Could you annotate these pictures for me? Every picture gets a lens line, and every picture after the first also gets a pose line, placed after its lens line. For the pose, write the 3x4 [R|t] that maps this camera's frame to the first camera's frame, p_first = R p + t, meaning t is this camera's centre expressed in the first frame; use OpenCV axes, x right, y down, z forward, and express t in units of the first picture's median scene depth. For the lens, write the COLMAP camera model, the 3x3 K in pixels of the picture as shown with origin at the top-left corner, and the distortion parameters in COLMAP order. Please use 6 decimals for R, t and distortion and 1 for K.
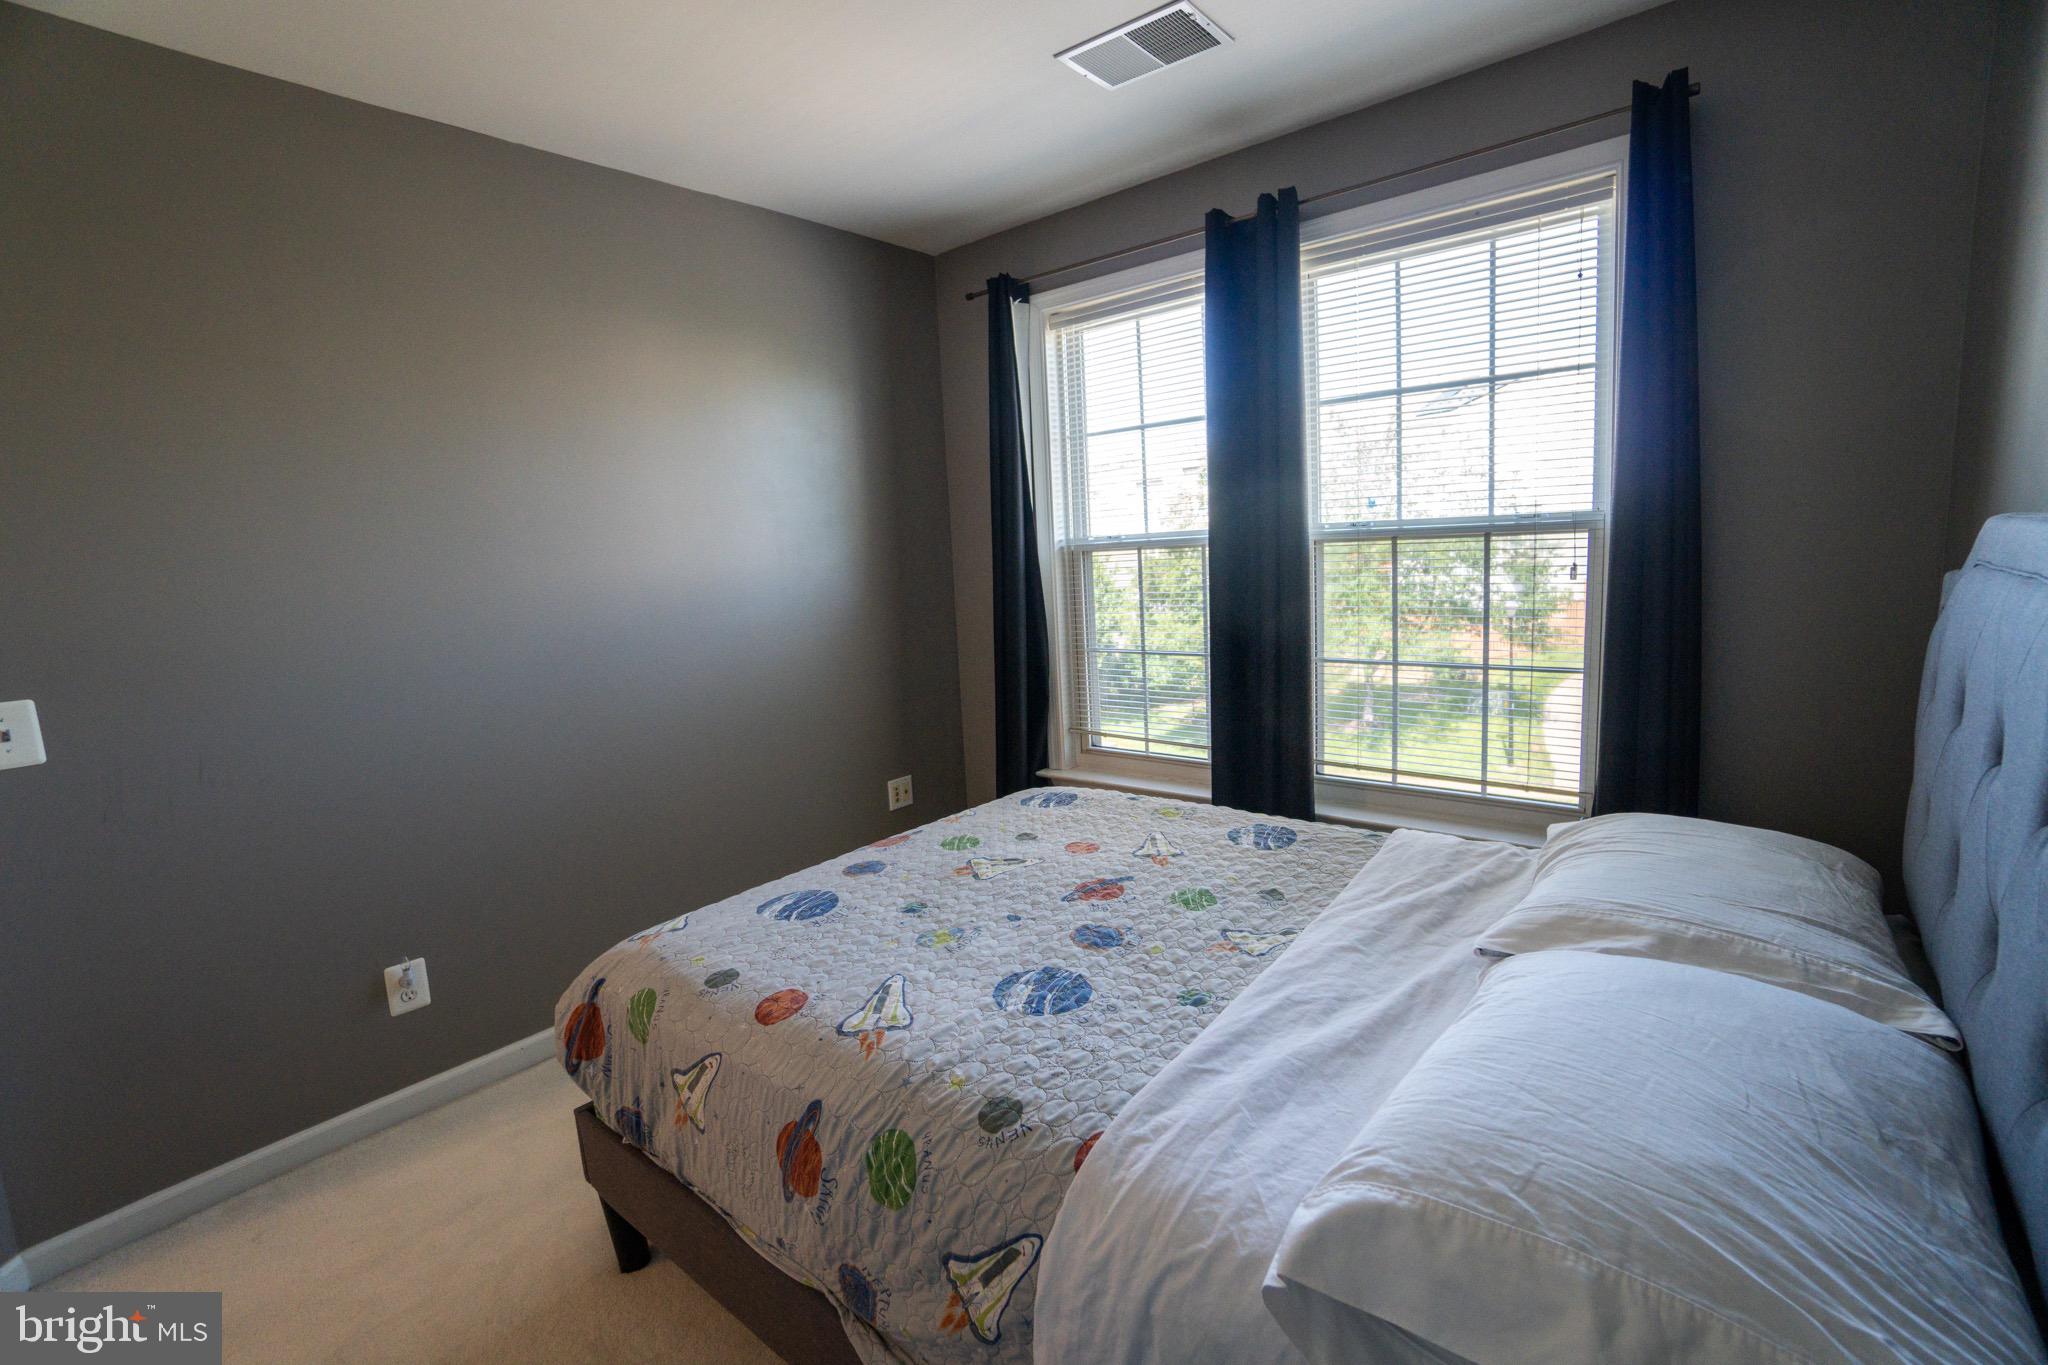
lens RADIAL K [[919.4, 0, 1024.0], [0, 919.4, 682.5], [0, 0, 1]] dist [-0.038344, 0.000083]
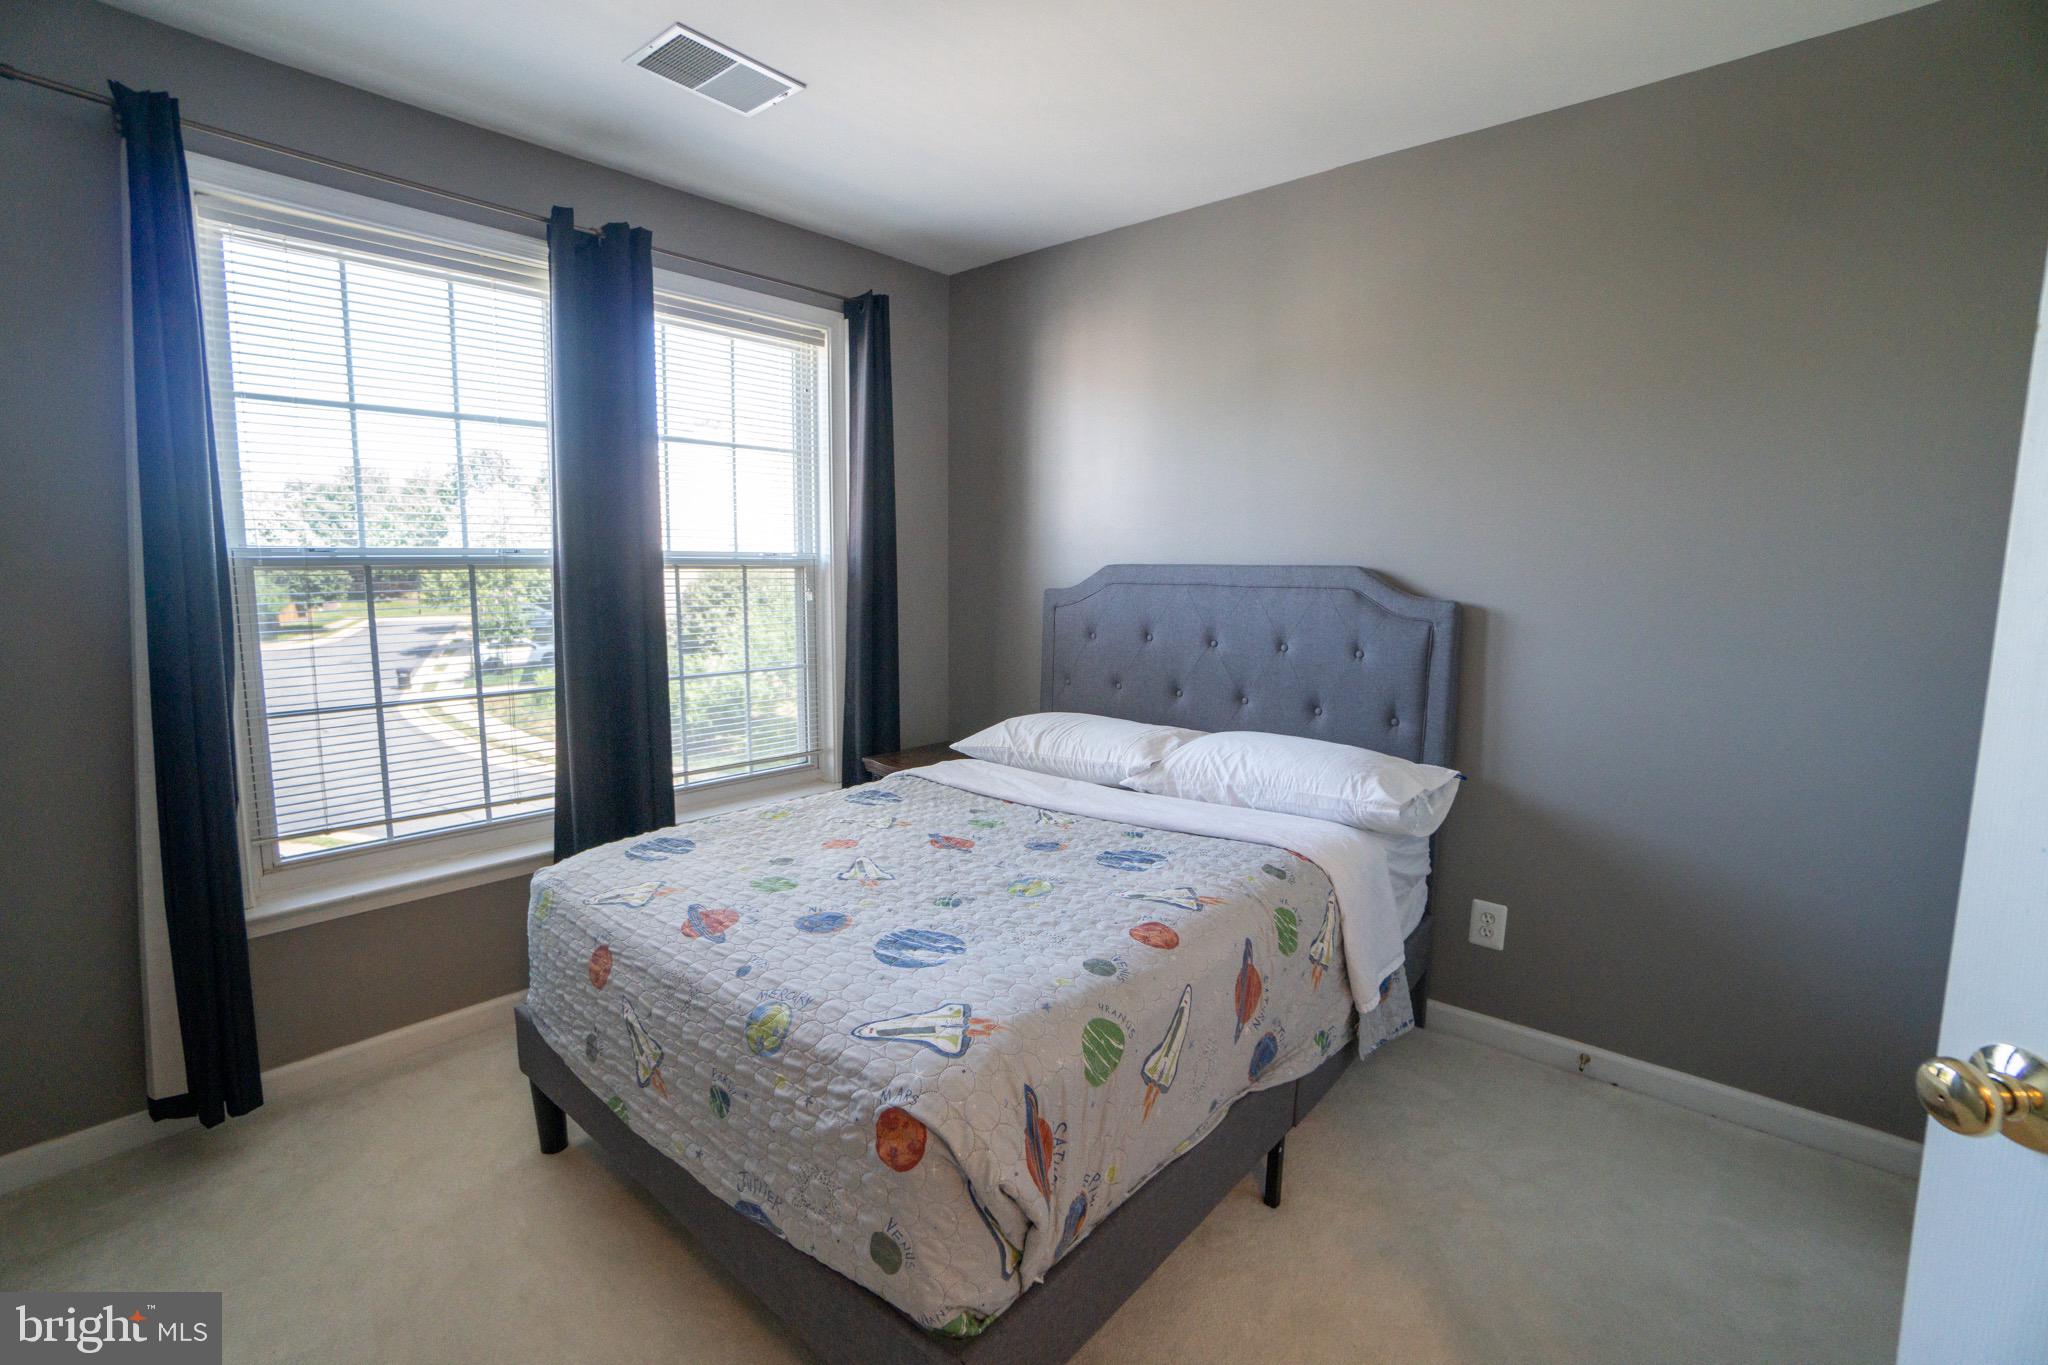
lens RADIAL K [[904.5, 0, 1018.6], [0, 904.5, 666.4], [0, 0, 1]] dist [-0.001079, 0.000048]
pose [[0.034379, -0.059099, 0.997660, -0.750979], [0.148967, 0.987402, 0.053358, -0.034478], [-0.988244, 0.146784, 0.042749, 0.582824]]
